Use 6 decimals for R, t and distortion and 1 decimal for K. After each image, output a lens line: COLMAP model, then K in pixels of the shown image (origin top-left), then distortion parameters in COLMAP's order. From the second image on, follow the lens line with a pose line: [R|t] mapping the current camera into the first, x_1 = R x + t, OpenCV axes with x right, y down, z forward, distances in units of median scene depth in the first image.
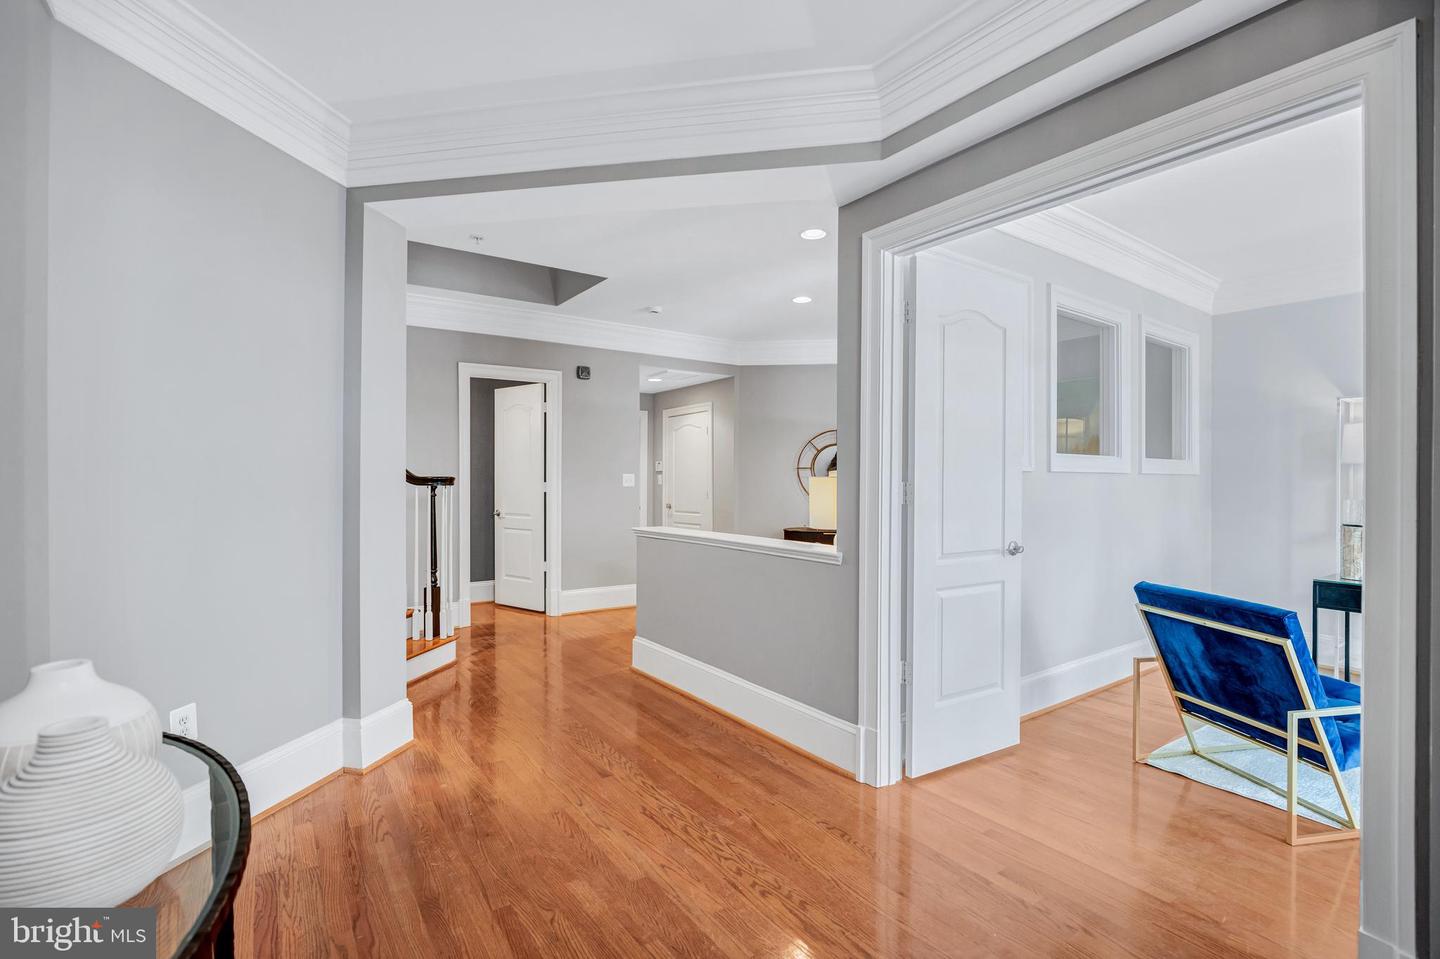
lens RADIAL K [[666.9, 0, 727.3], [0, 666.9, 472.9], [0, 0, 1]] dist [-0.035944, 0.004374]
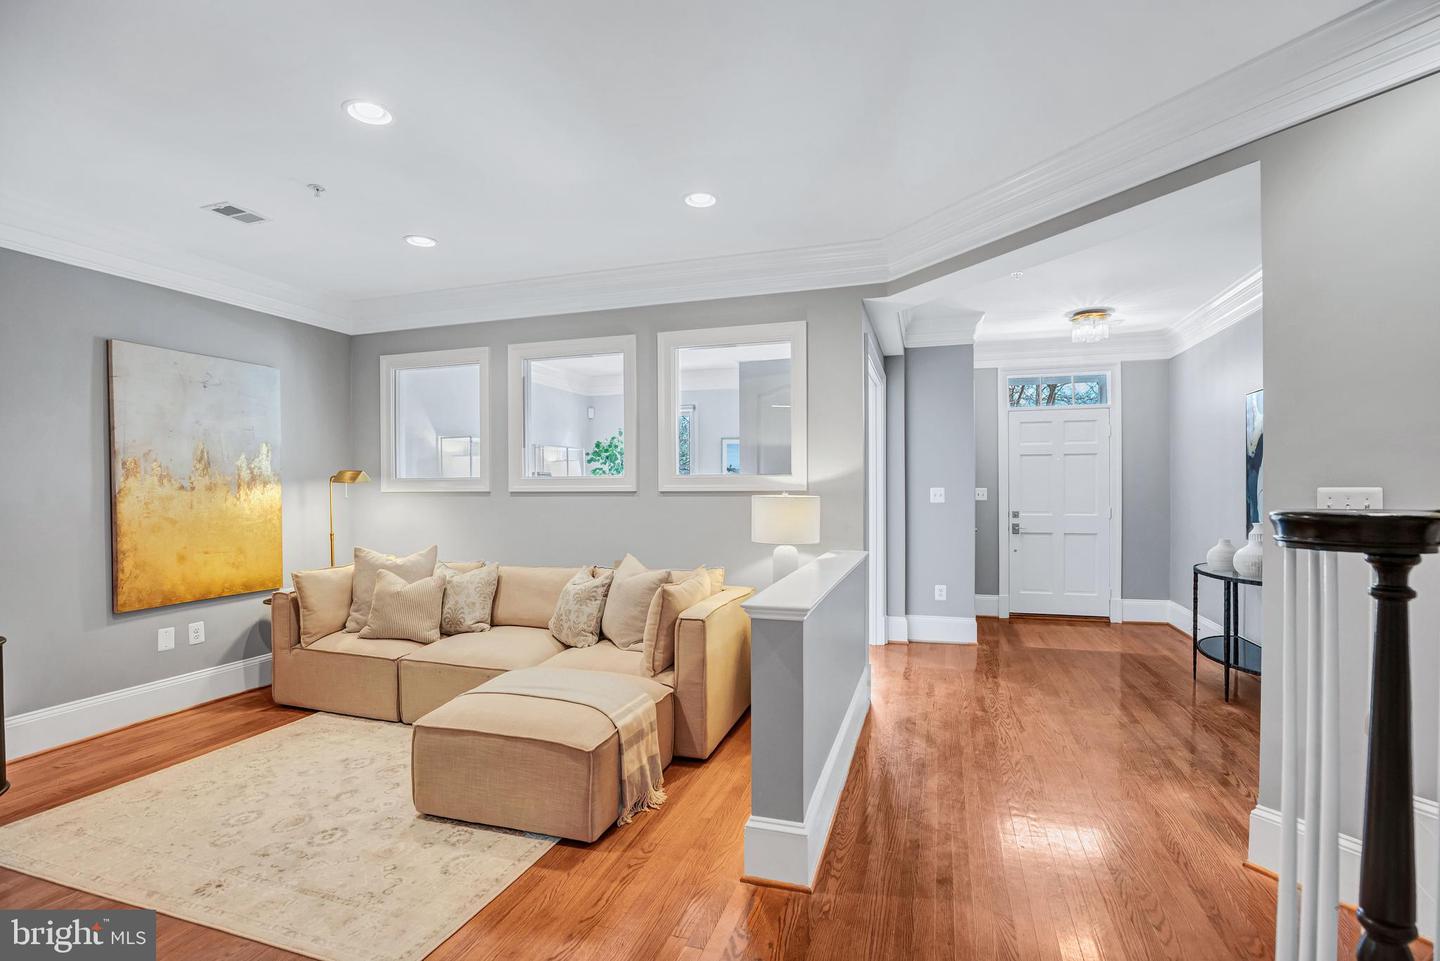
lens RADIAL K [[666.9, 0, 707.5], [0, 666.9, 491.9], [0, 0, 1]] dist [-0.035944, 0.004374]
pose [[-0.589450, -0.001798, 0.807803, -0.299416], [-0.001295, 0.999998, 0.001281, -0.000975], [-0.807803, -0.000291, -0.589452, 0.821492]]
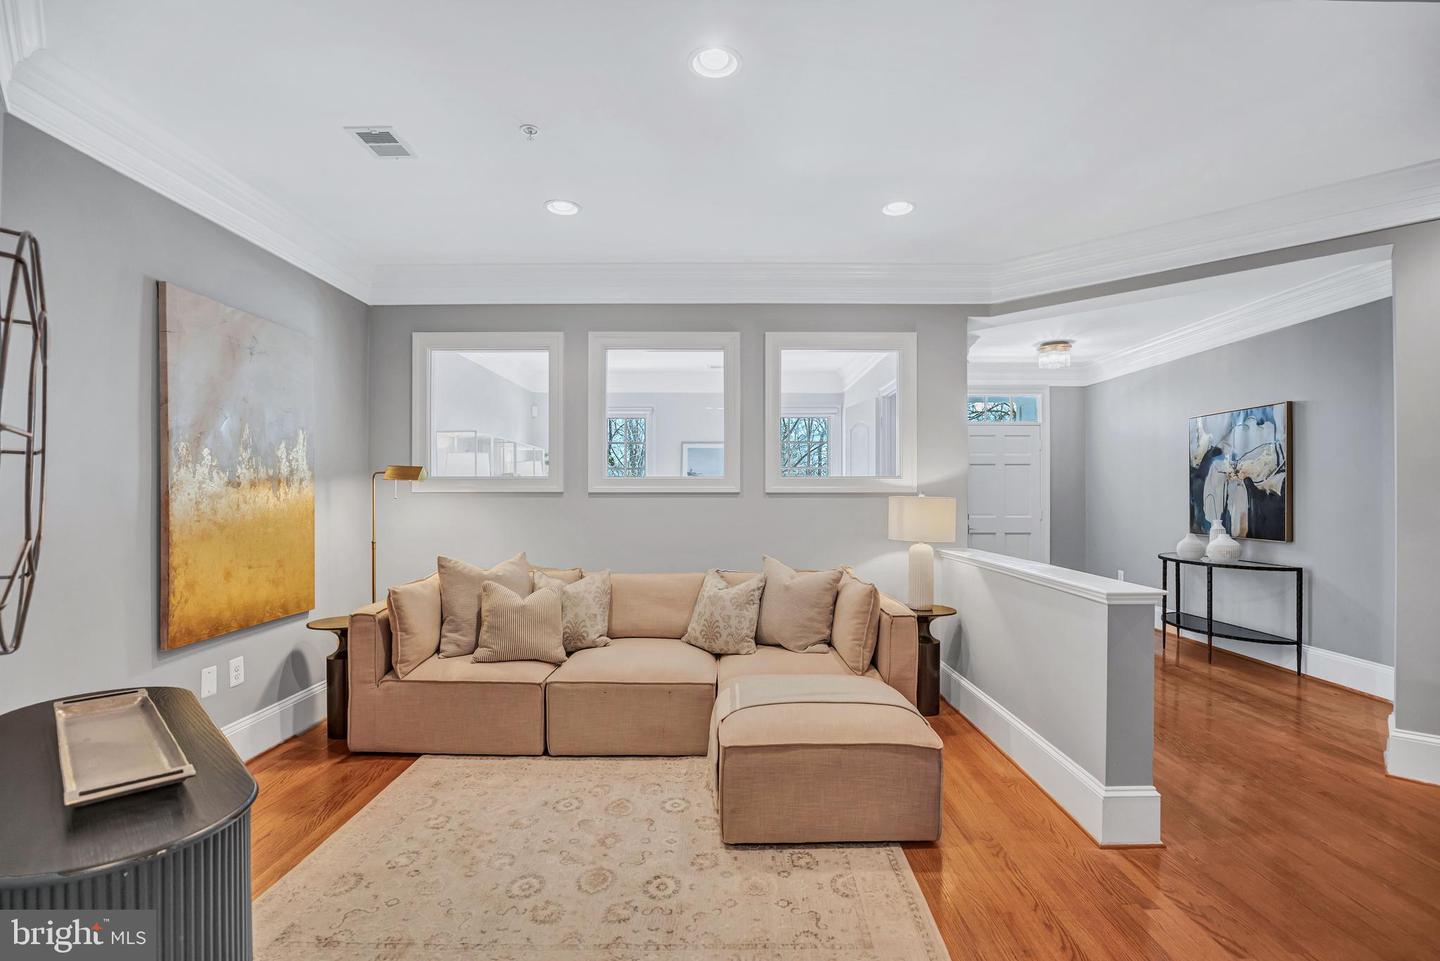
lens RADIAL K [[666.9, 0, 707.3], [0, 666.9, 492.1], [0, 0, 1]] dist [-0.035944, 0.004374]
pose [[-0.805662, 0.002995, 0.592368, -0.090987], [-0.004781, 0.999922, -0.011559, 0.006362], [-0.592357, -0.012145, -0.805584, 1.016484]]
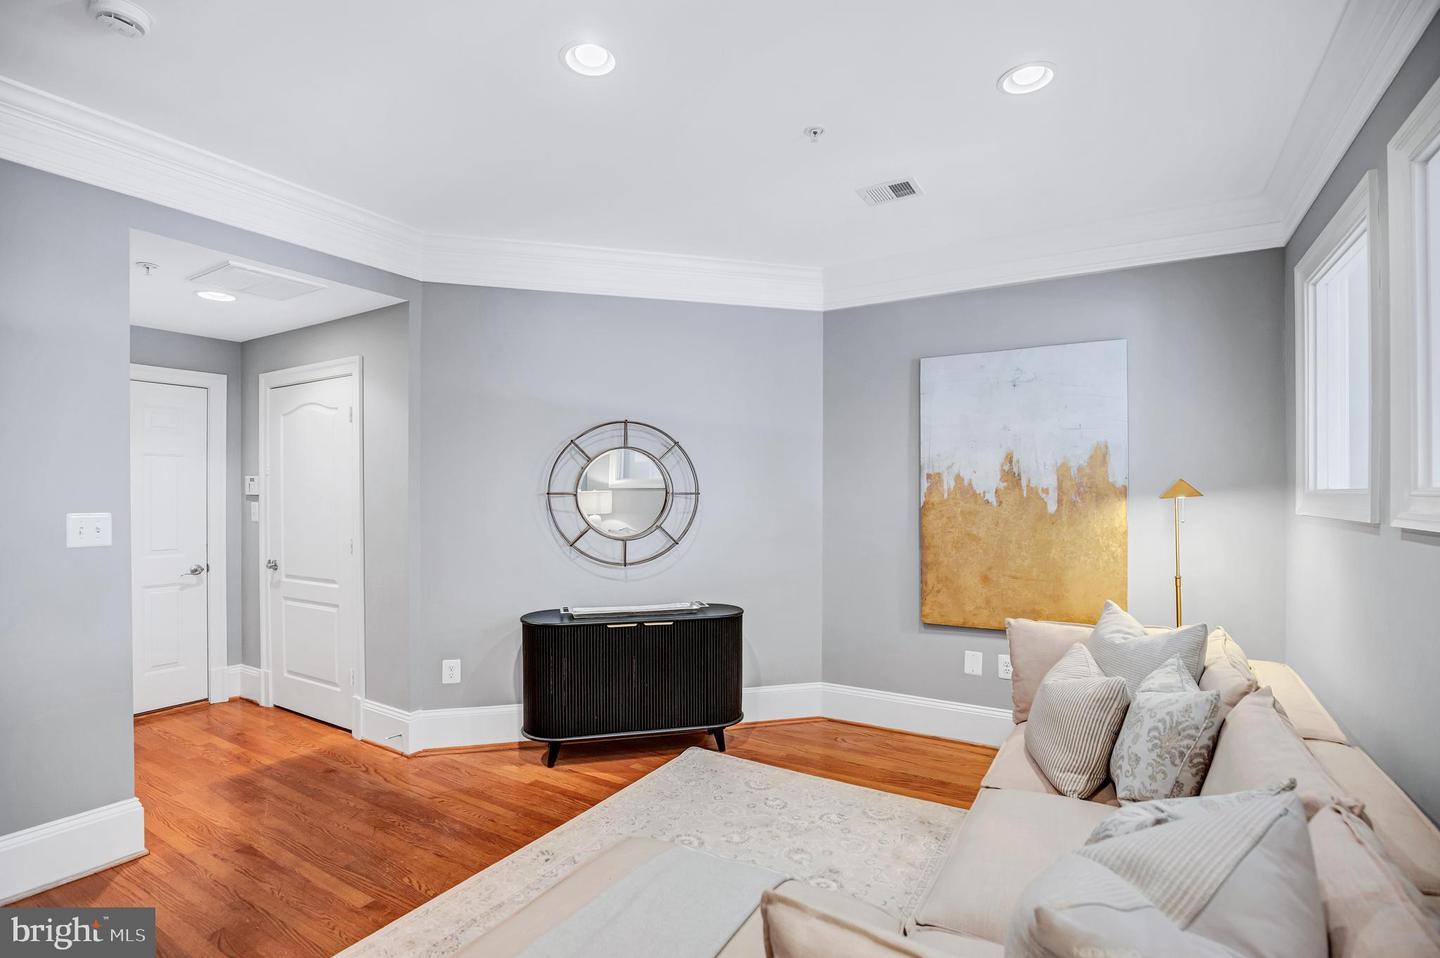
lens RADIAL K [[666.9, 0, 739.3], [0, 666.9, 492.0], [0, 0, 1]] dist [-0.035944, 0.004374]
pose [[0.903960, 0.003420, 0.427603, 0.022304], [-0.007237, 0.999947, 0.007302, -0.013390], [-0.427555, -0.009695, 0.903937, 0.471699]]
